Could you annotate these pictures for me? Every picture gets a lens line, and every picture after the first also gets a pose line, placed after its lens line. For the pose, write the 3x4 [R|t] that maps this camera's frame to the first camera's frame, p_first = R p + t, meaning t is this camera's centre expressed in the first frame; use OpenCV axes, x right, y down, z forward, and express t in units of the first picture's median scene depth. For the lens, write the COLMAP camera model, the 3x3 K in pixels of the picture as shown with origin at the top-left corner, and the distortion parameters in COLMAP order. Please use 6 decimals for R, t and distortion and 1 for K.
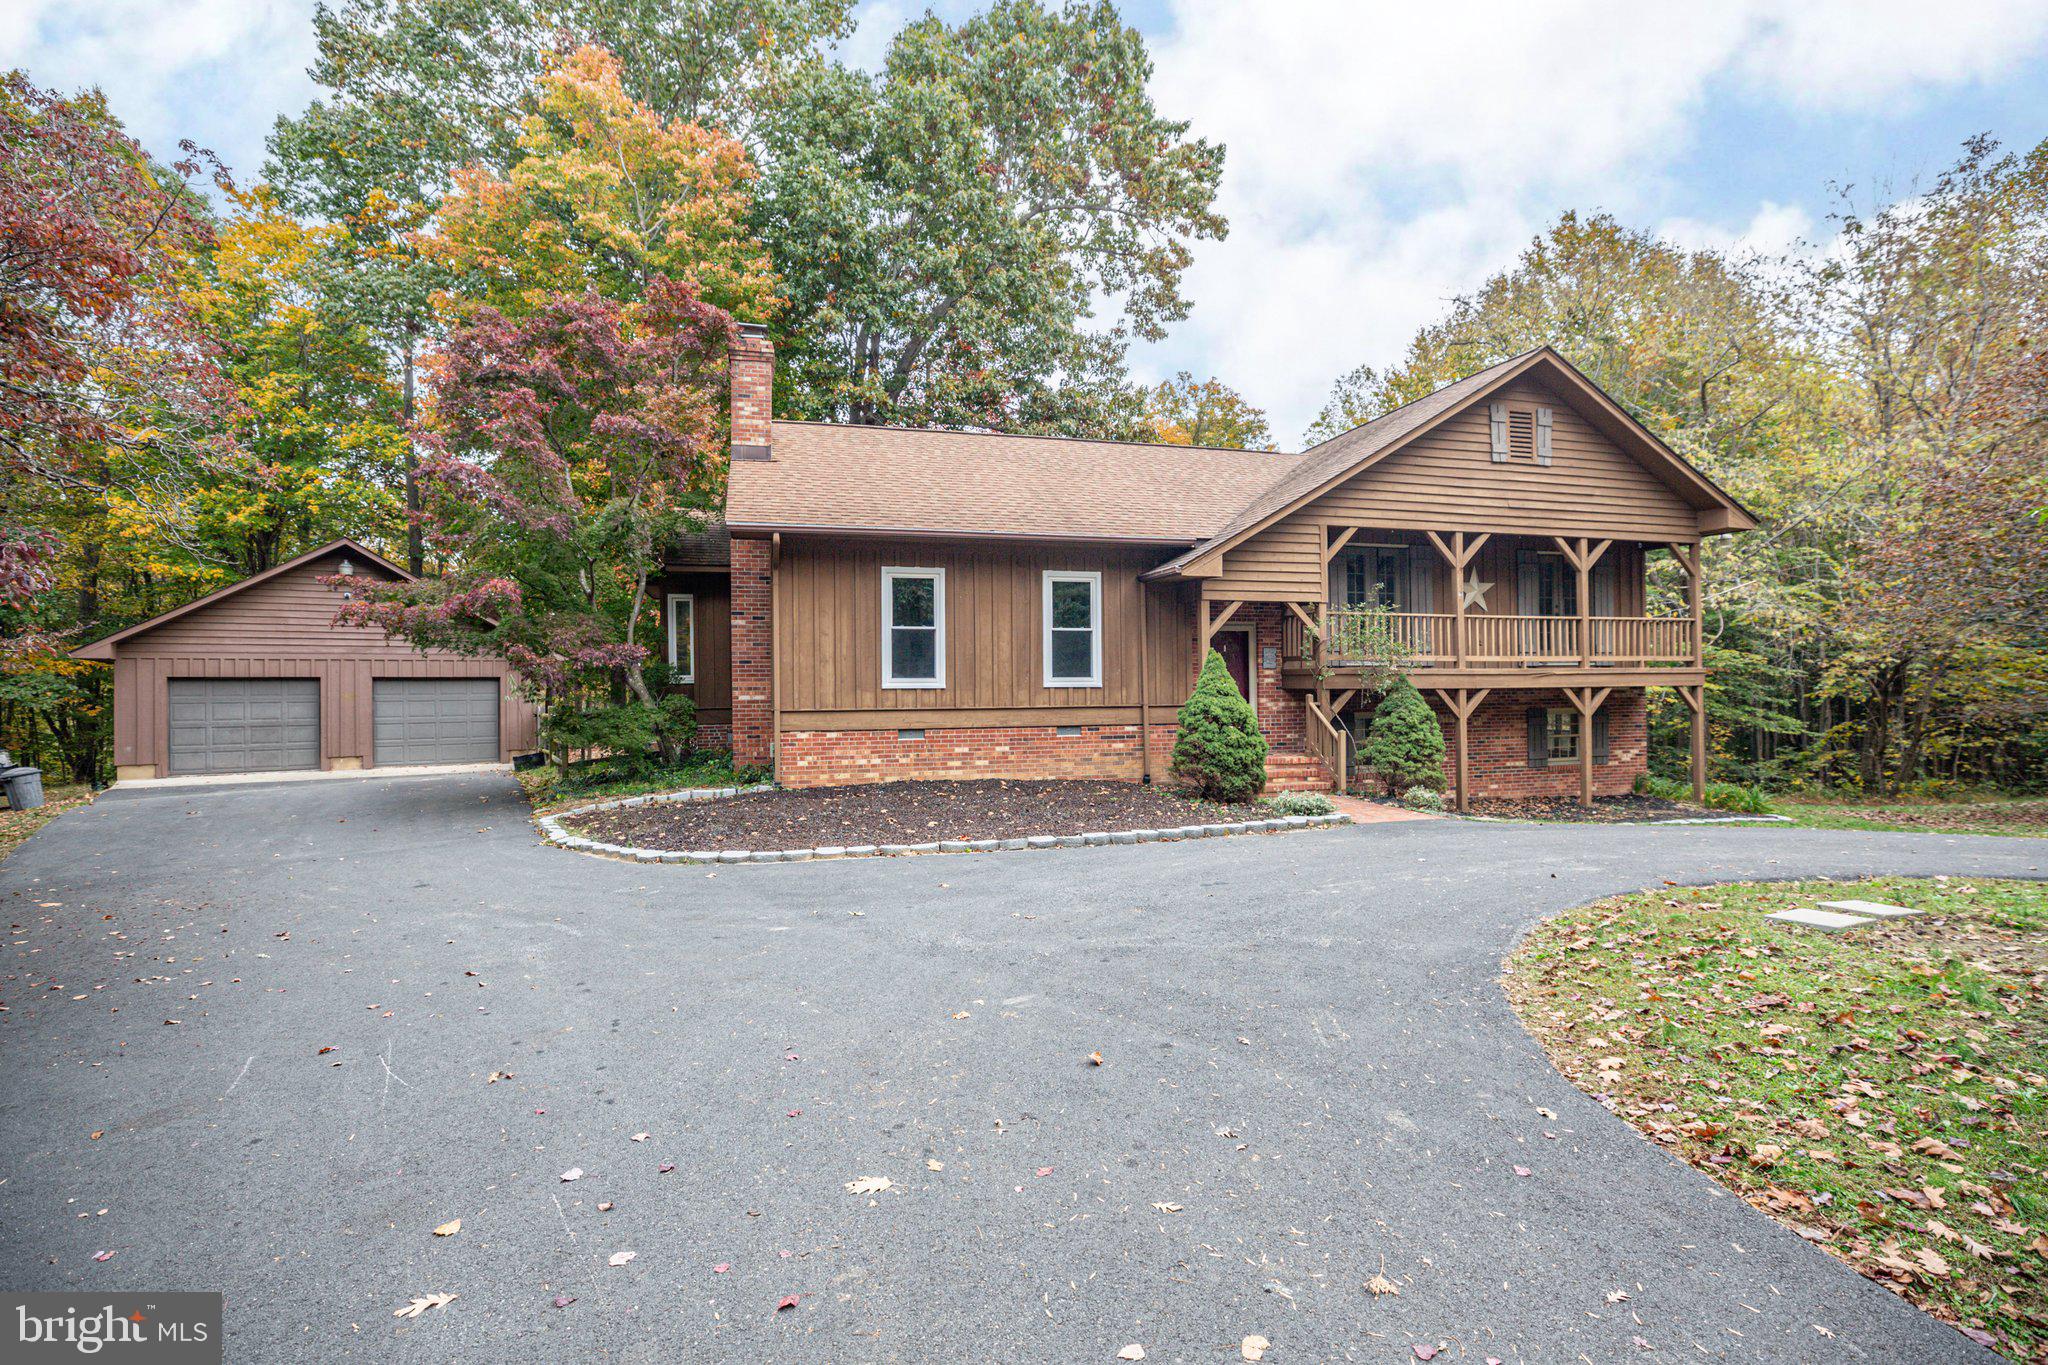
lens RADIAL K [[948.4, 0, 1024.0], [0, 948.4, 682.5], [0, 0, 1]] dist [-0.025186, 0.001563]
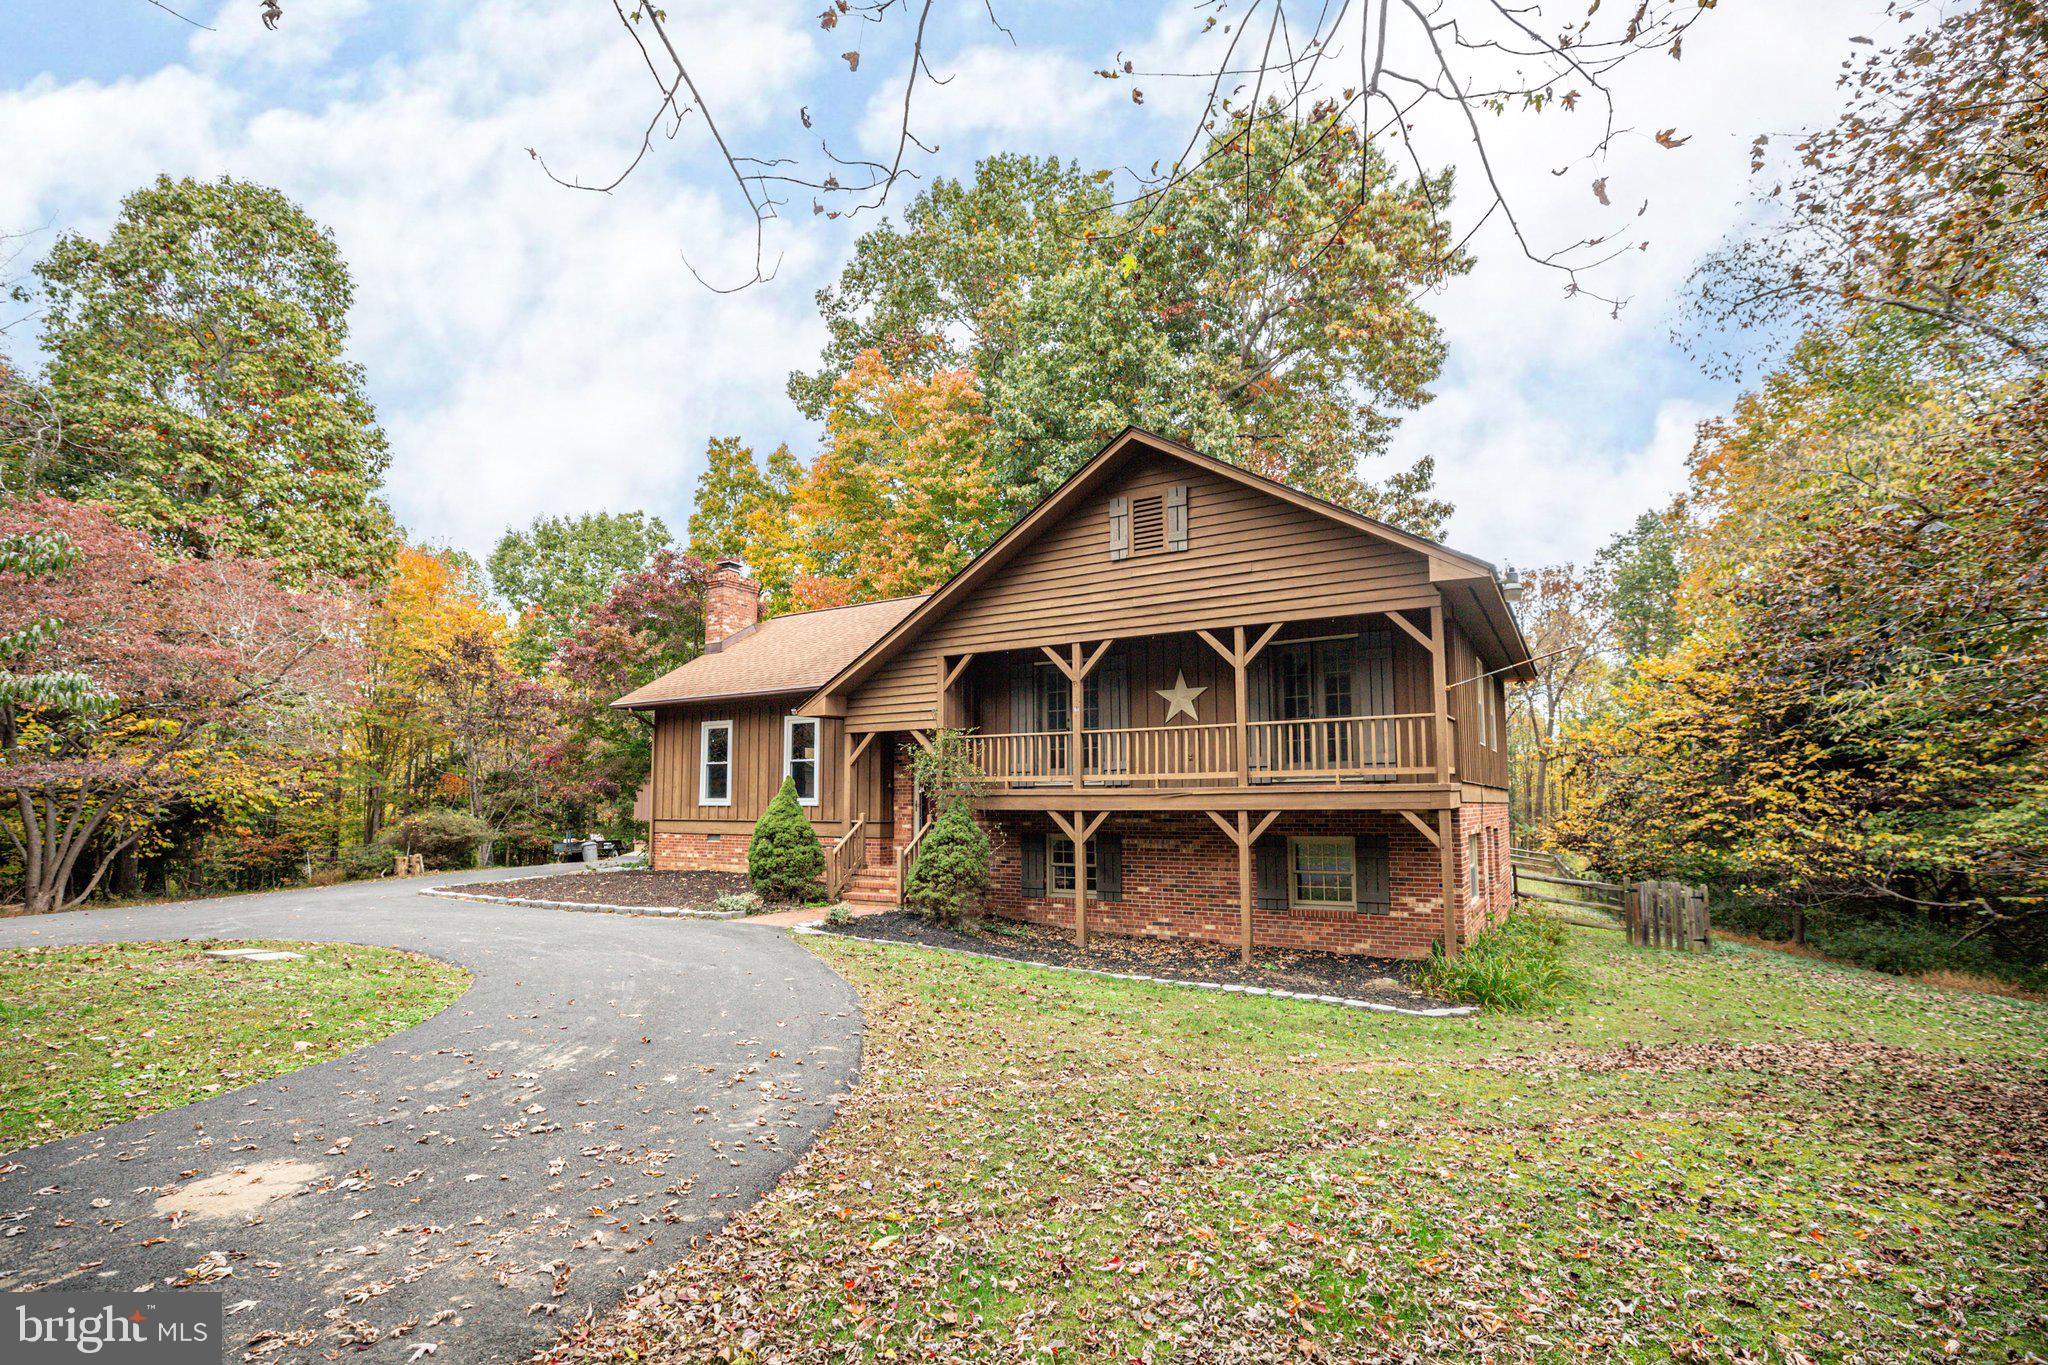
lens RADIAL K [[960.1, 0, 1016.8], [0, 960.1, 721.5], [0, 0, 1]] dist [-0.031760, 0.000222]
pose [[0.682753, -0.055761, -0.728518, 1.114550], [0.001392, 0.997181, -0.075020, -0.010358], [0.730648, 0.050206, 0.680906, 0.310800]]
